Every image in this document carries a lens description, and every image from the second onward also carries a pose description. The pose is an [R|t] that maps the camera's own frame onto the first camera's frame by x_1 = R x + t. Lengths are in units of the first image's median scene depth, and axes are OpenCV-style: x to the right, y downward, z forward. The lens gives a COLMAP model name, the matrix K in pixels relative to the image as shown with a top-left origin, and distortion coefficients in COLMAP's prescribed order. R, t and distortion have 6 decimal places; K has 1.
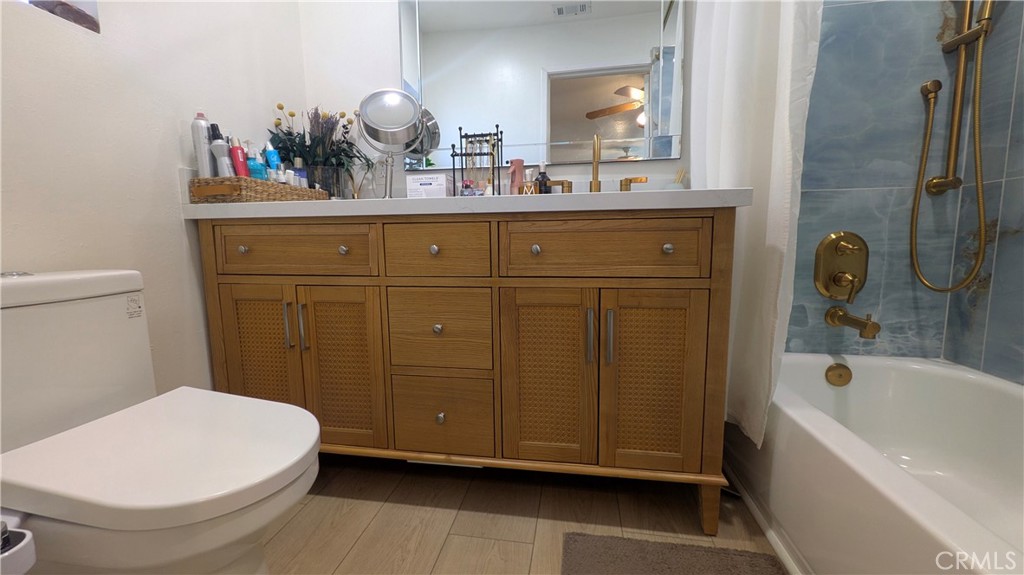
lens RADIAL K [[401.4, 0, 512.7], [0, 401.4, 286.5], [0, 0, 1]] dist [0.004681, -0.000974]
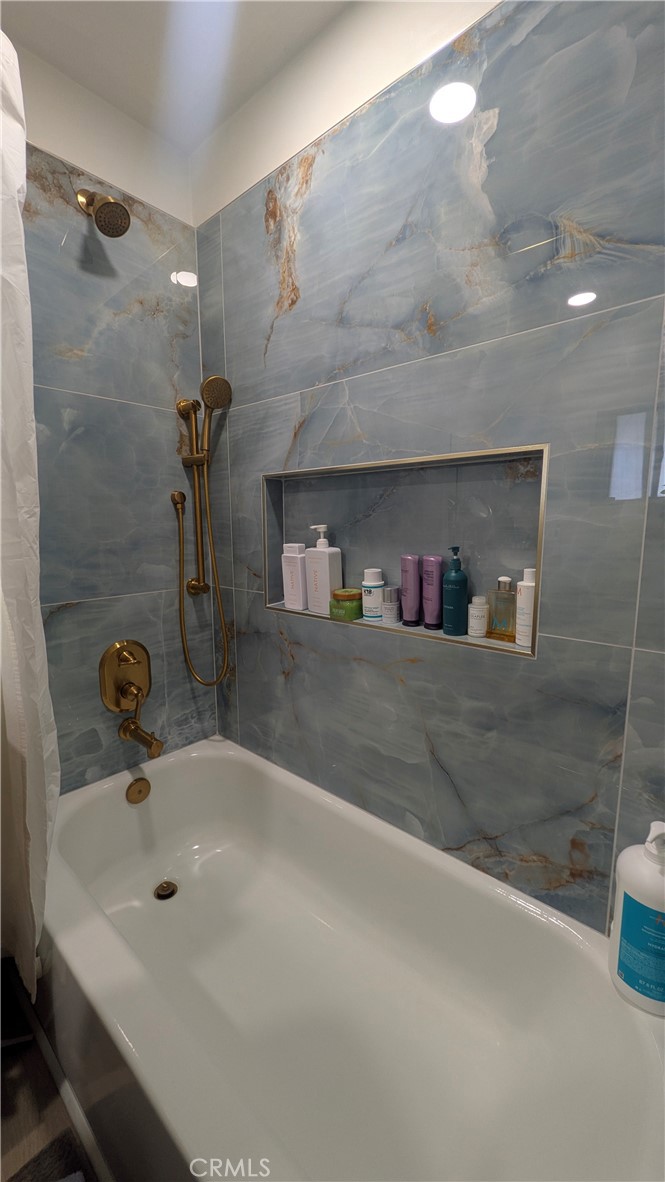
lens RADIAL K [[463.3, 0, 330.7], [0, 463.3, 588.9], [0, 0, 1]] dist [0.004681, -0.000974]
pose [[0.533848, -0.108148, 0.838636, 0.204816], [0.092610, 0.993299, 0.069140, -0.293055], [-0.840494, 0.040756, 0.540286, 0.024485]]
